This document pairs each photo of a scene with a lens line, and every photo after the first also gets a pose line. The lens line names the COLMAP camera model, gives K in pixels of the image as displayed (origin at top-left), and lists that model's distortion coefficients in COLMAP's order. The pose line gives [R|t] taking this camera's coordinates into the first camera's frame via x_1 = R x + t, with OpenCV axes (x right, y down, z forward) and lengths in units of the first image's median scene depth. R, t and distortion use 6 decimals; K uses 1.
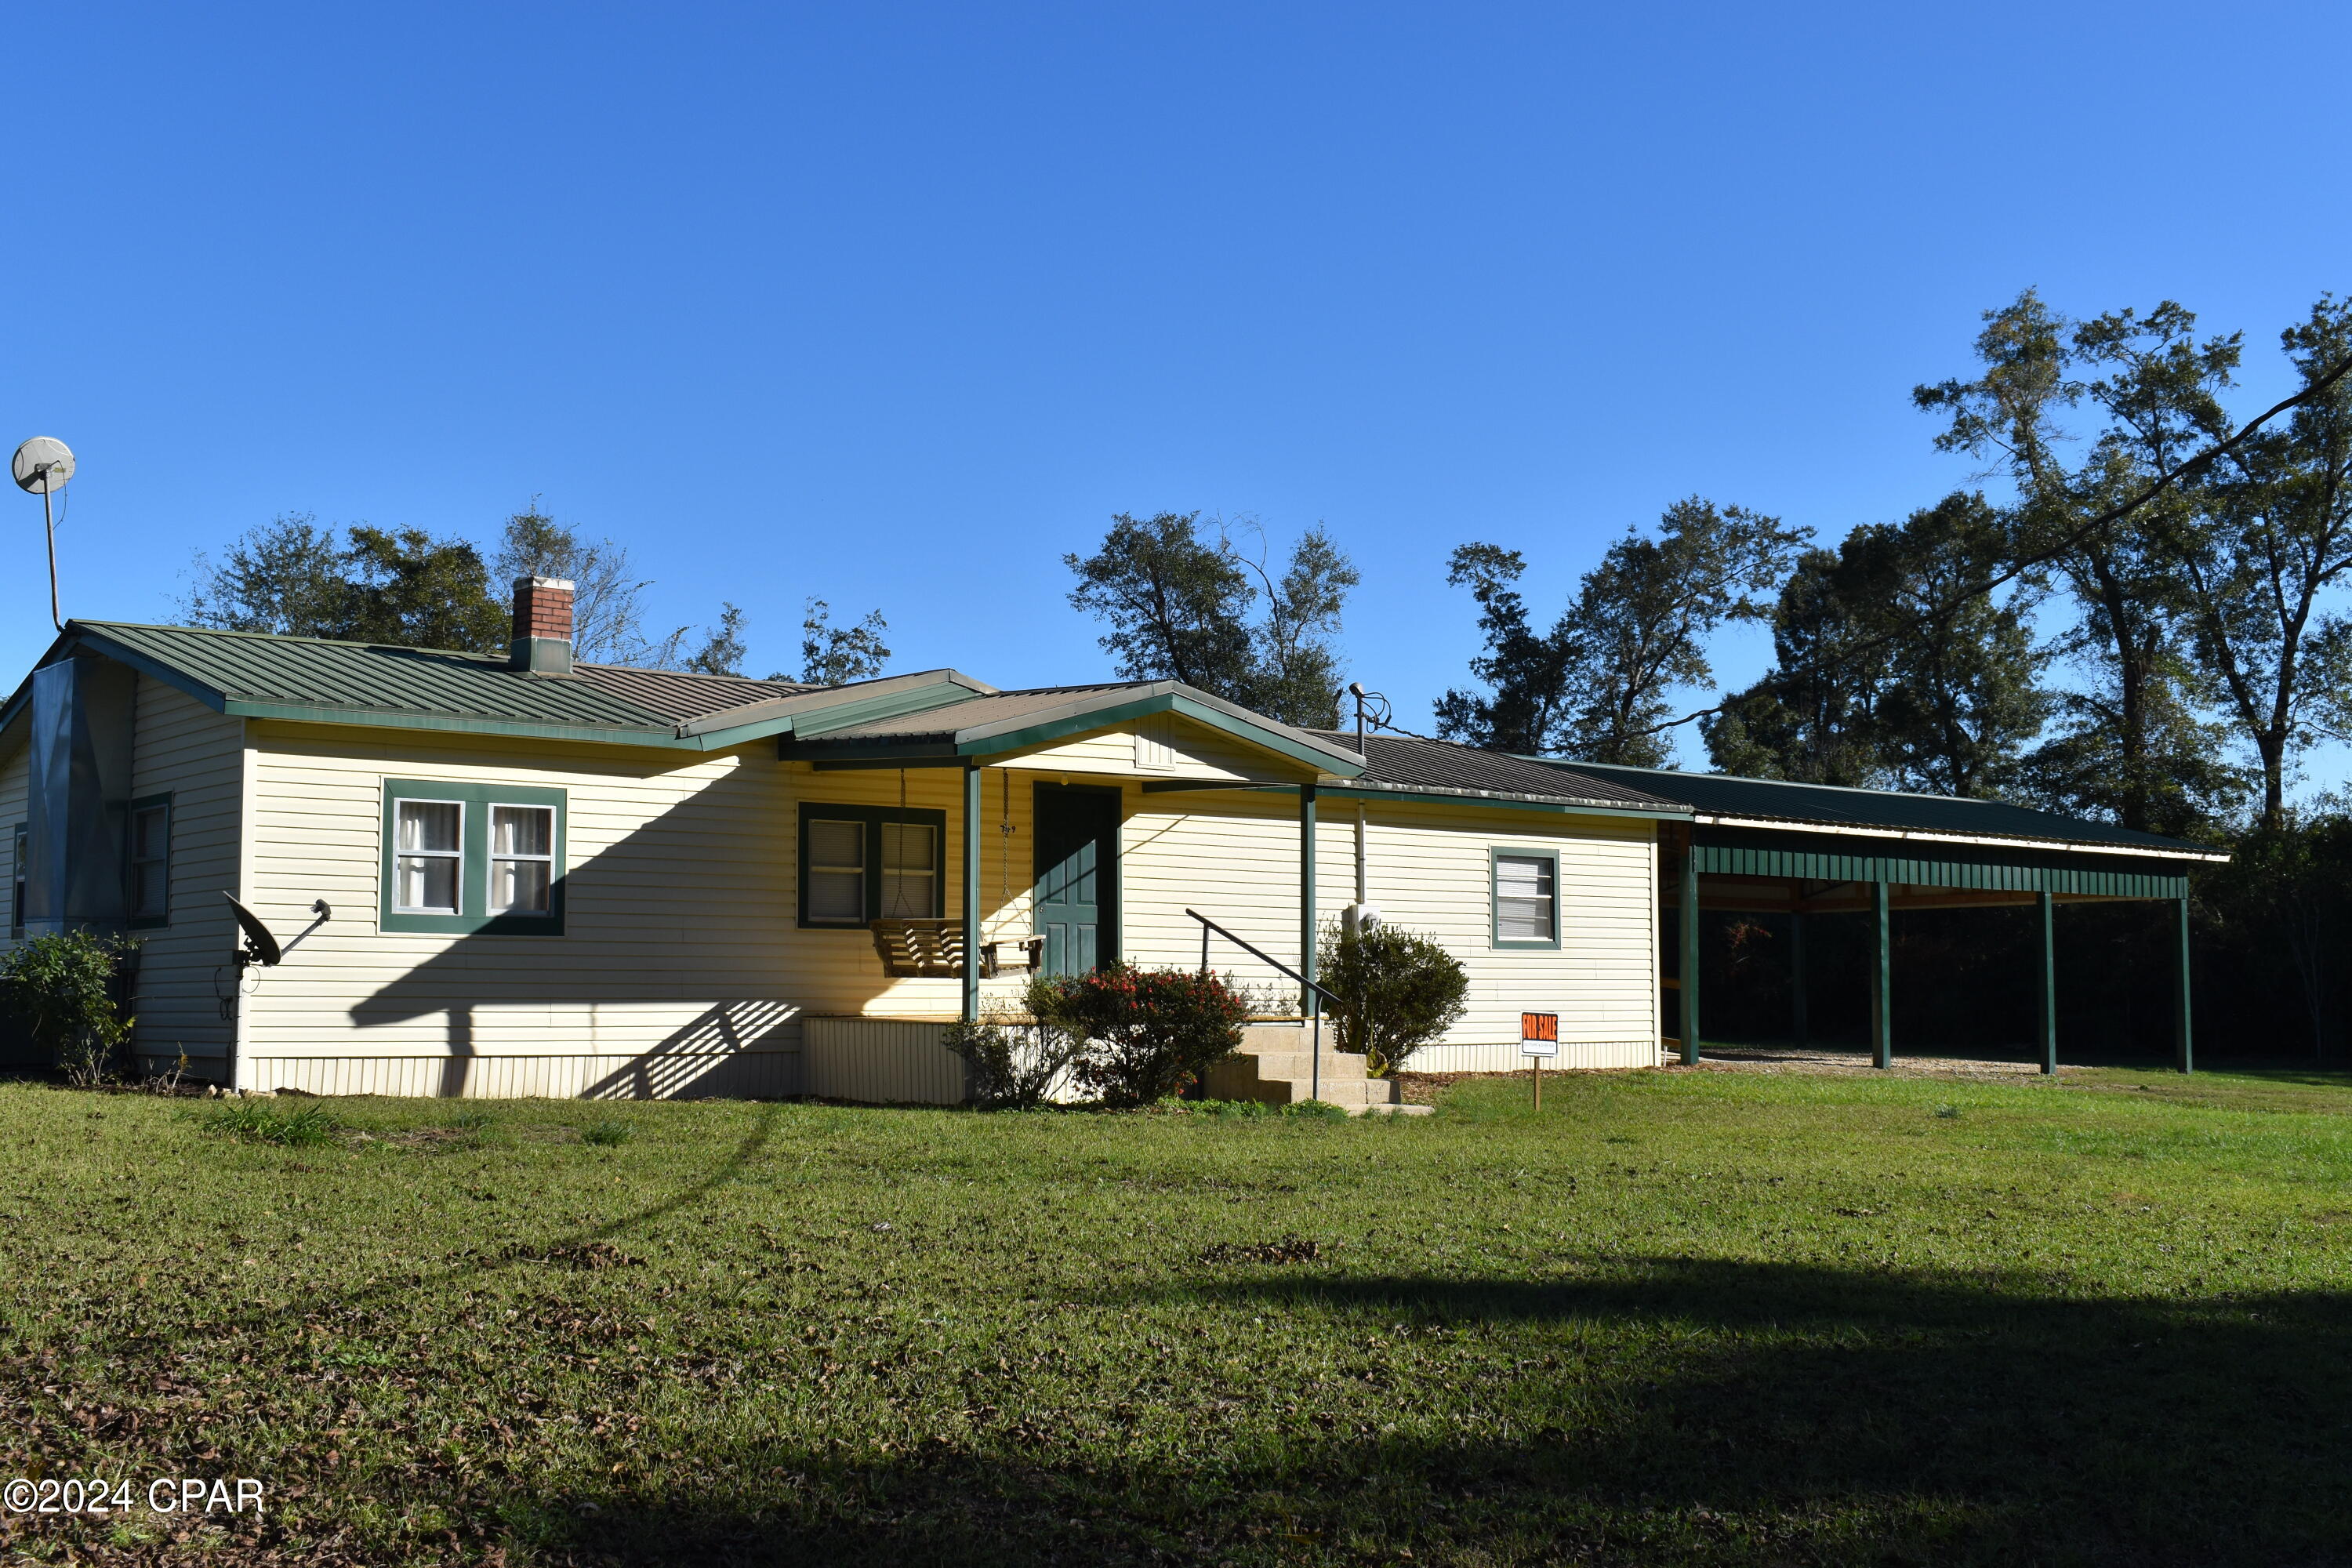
lens RADIAL K [[2640.5, 0, 1176.0], [0, 2640.5, 784.0], [0, 0, 1]] dist [-0.052061, -0.048089]
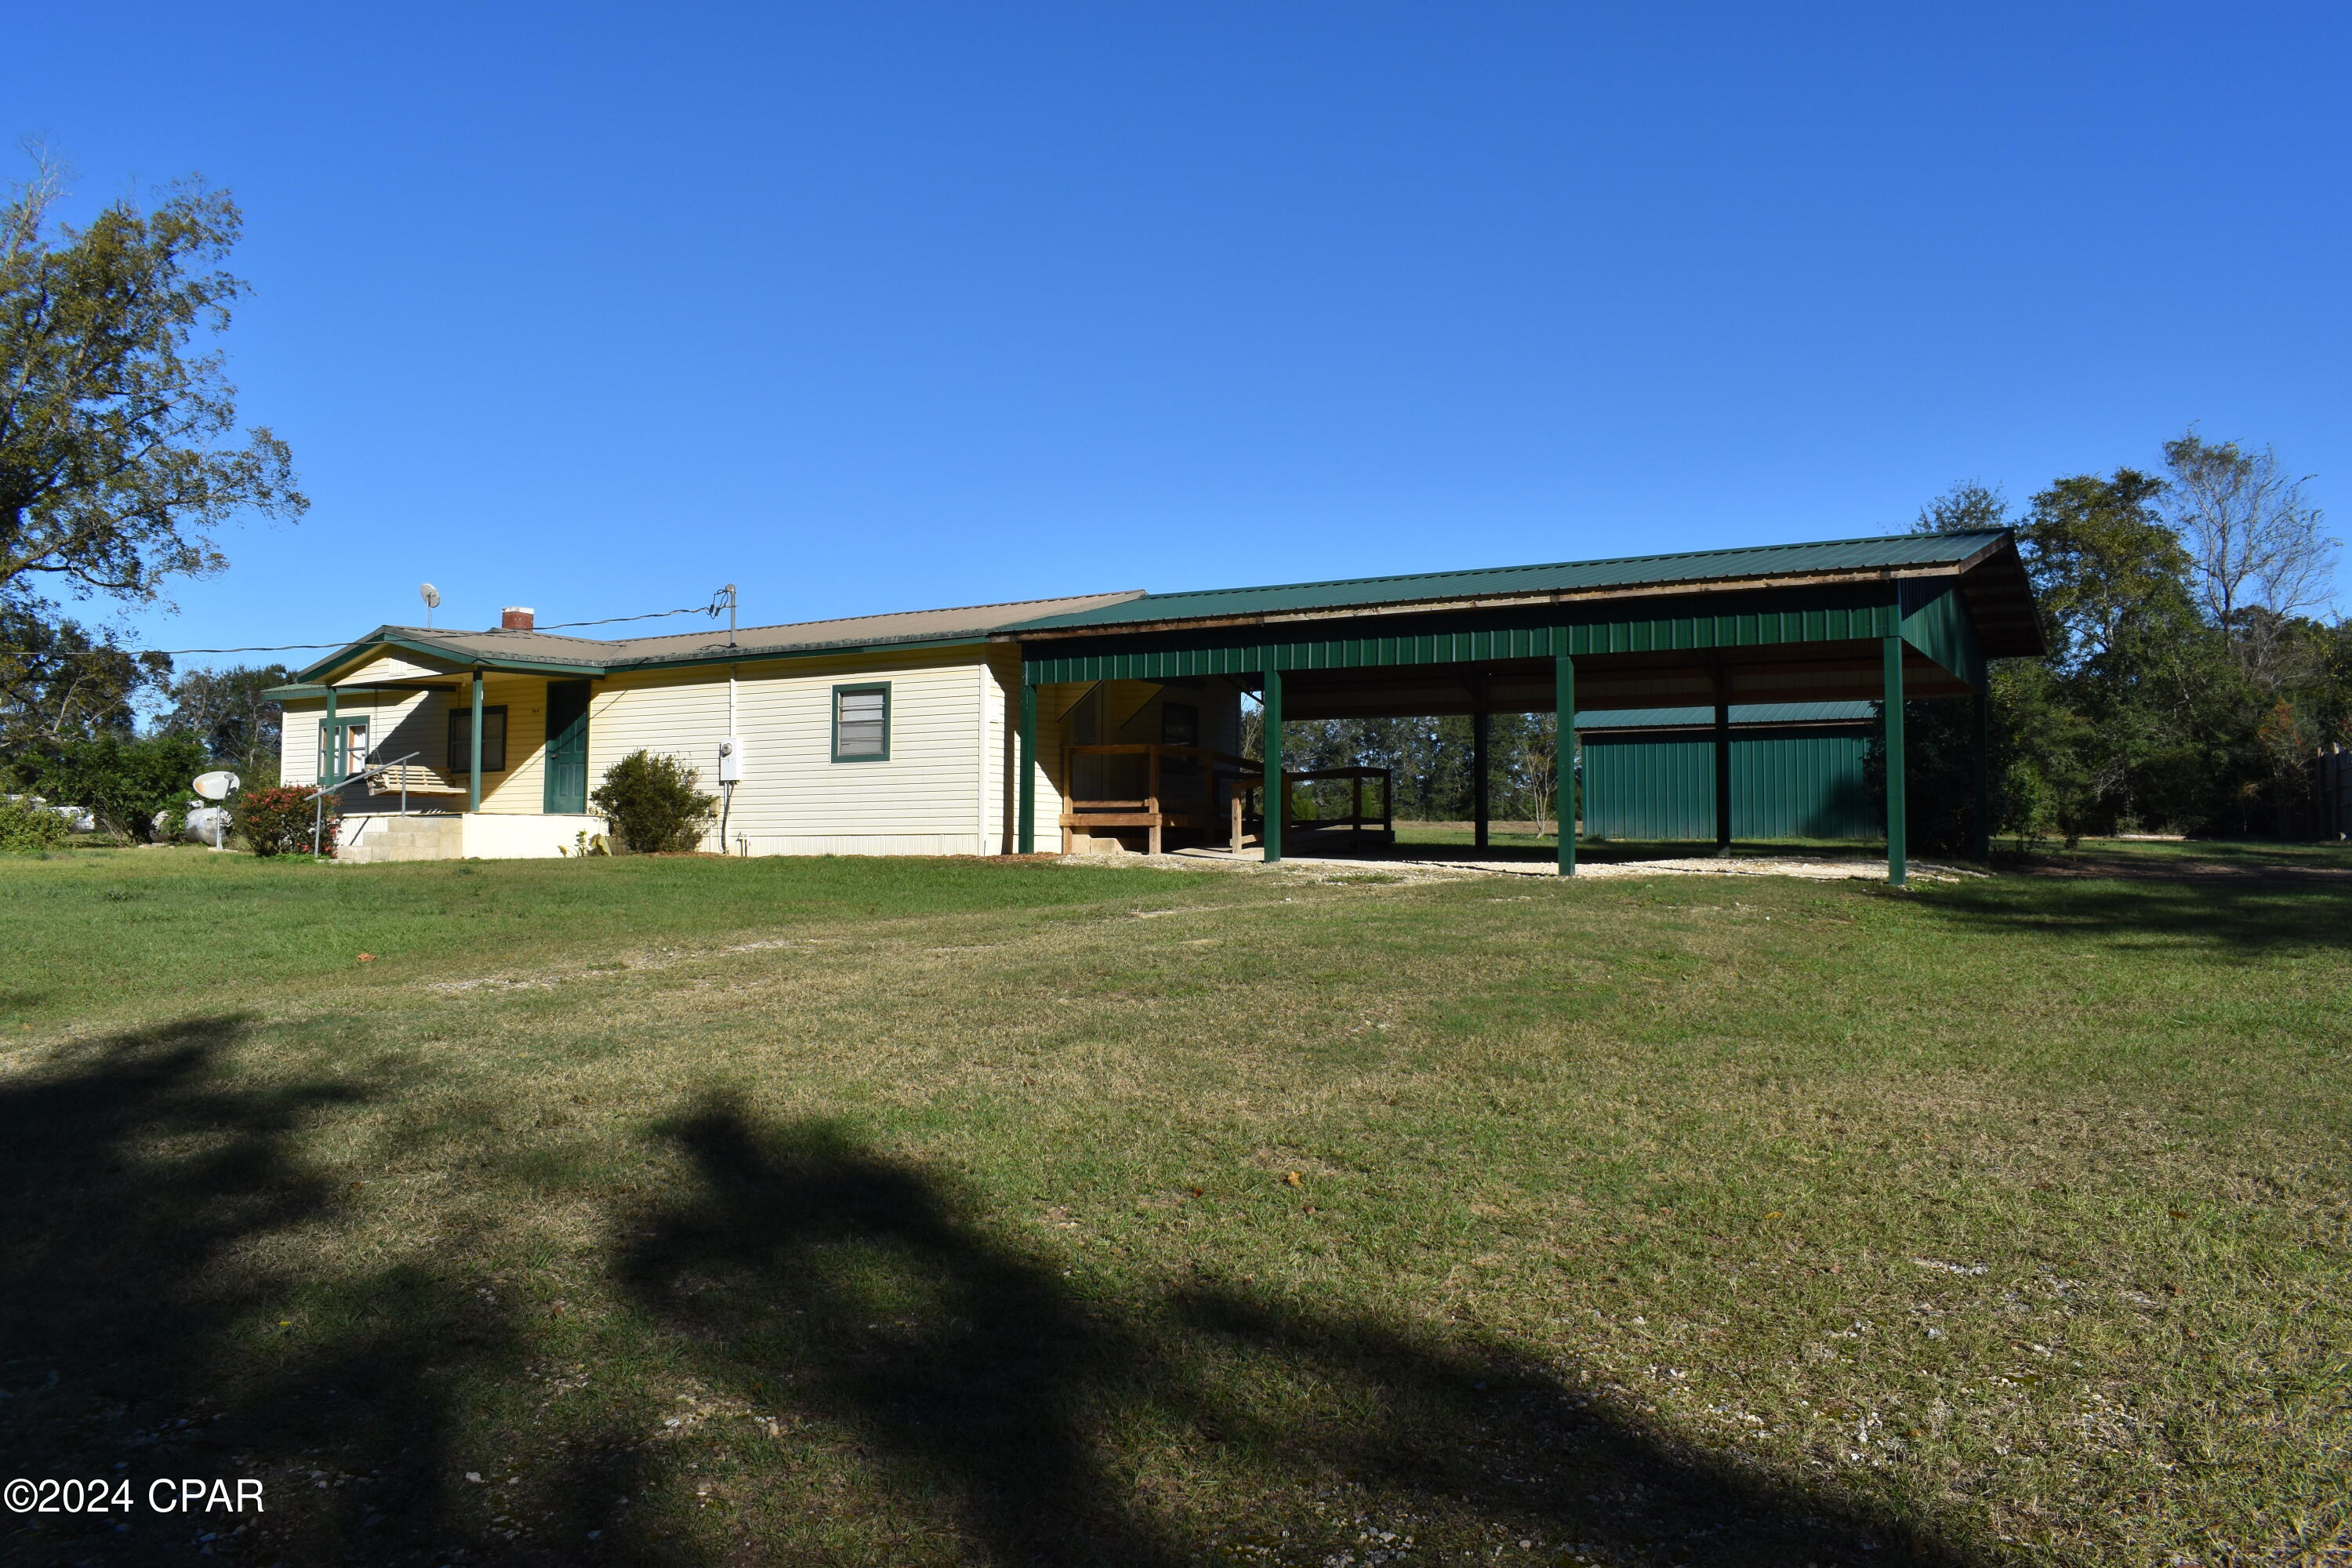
lens RADIAL K [[1835.3, 0, 1184.8], [0, 1835.3, 777.1], [0, 0, 1]] dist [-0.097561, 0.016468]
pose [[0.322989, -0.049246, -0.945121, 1.009590], [0.075732, 0.996788, -0.026058, 0.103877], [0.943368, -0.063160, 0.325681, 0.849888]]
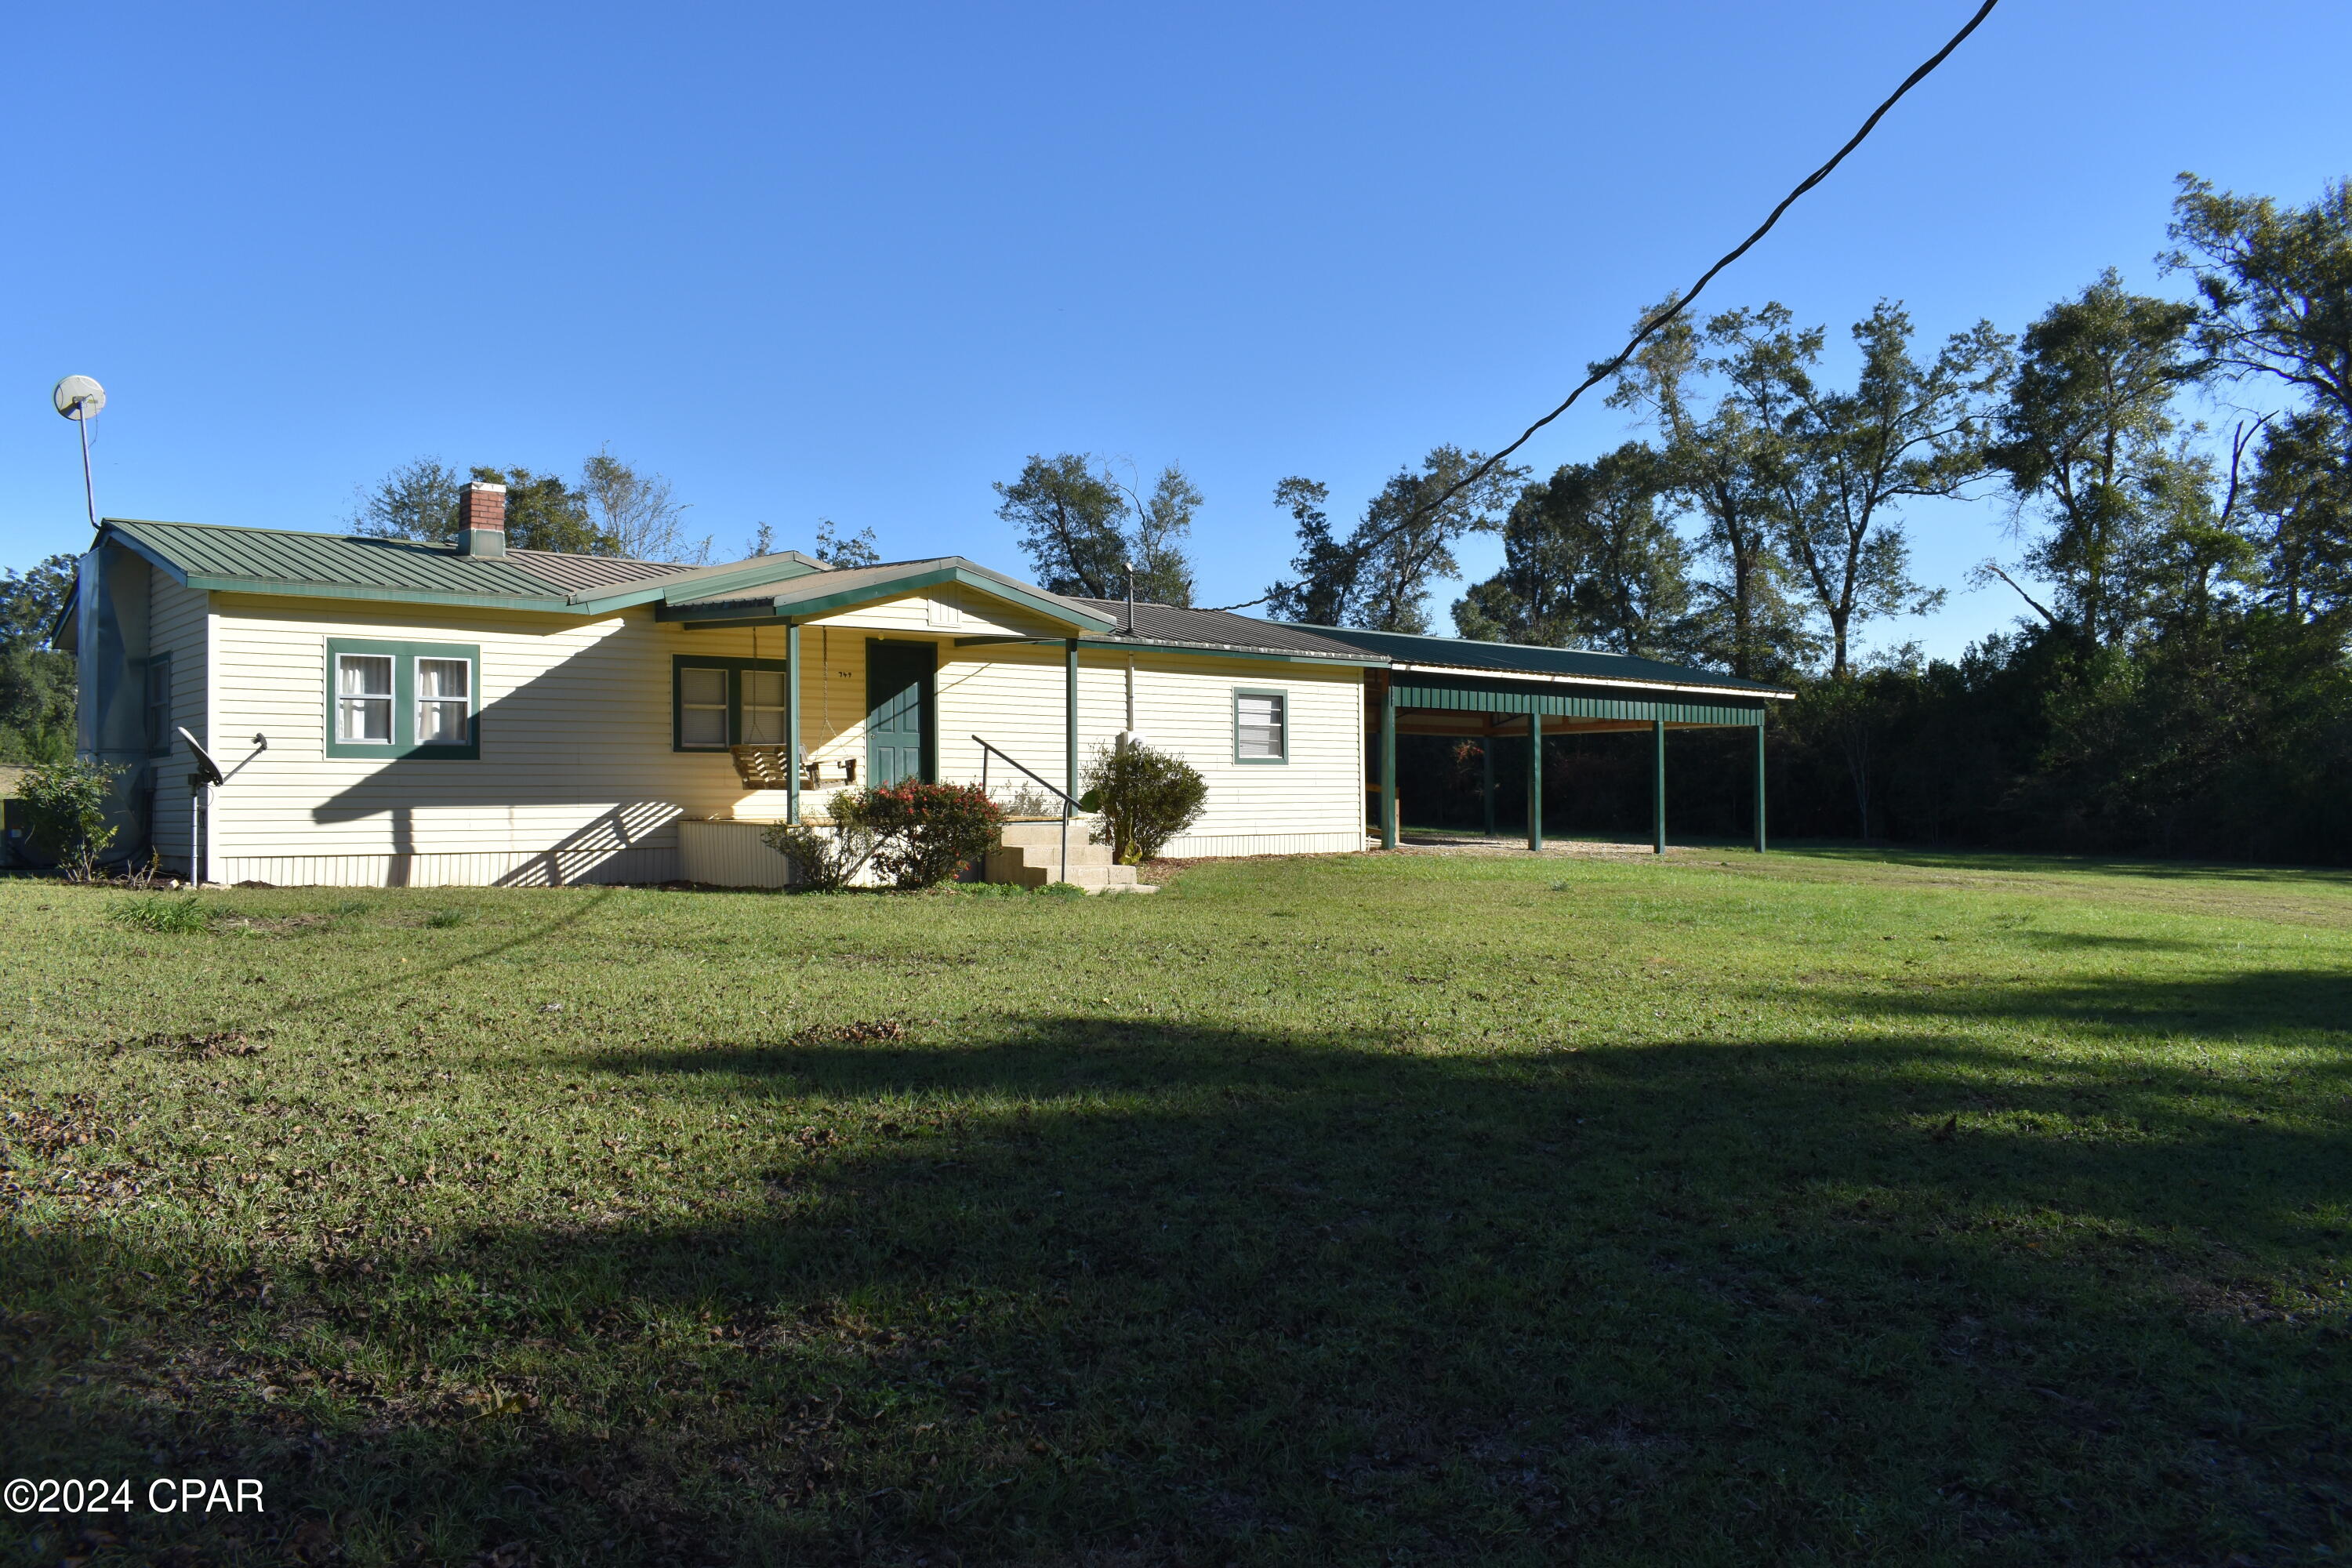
lens RADIAL K [[1830.0, 0, 1184.5], [0, 1830.0, 784.0], [0, 0, 1]] dist [-0.097641, 0.016105]
pose [[0.999088, -0.007048, 0.042108, 0.054487], [0.003969, 0.997341, 0.072765, 0.005073], [-0.042509, -0.072531, 0.996460, 0.079809]]
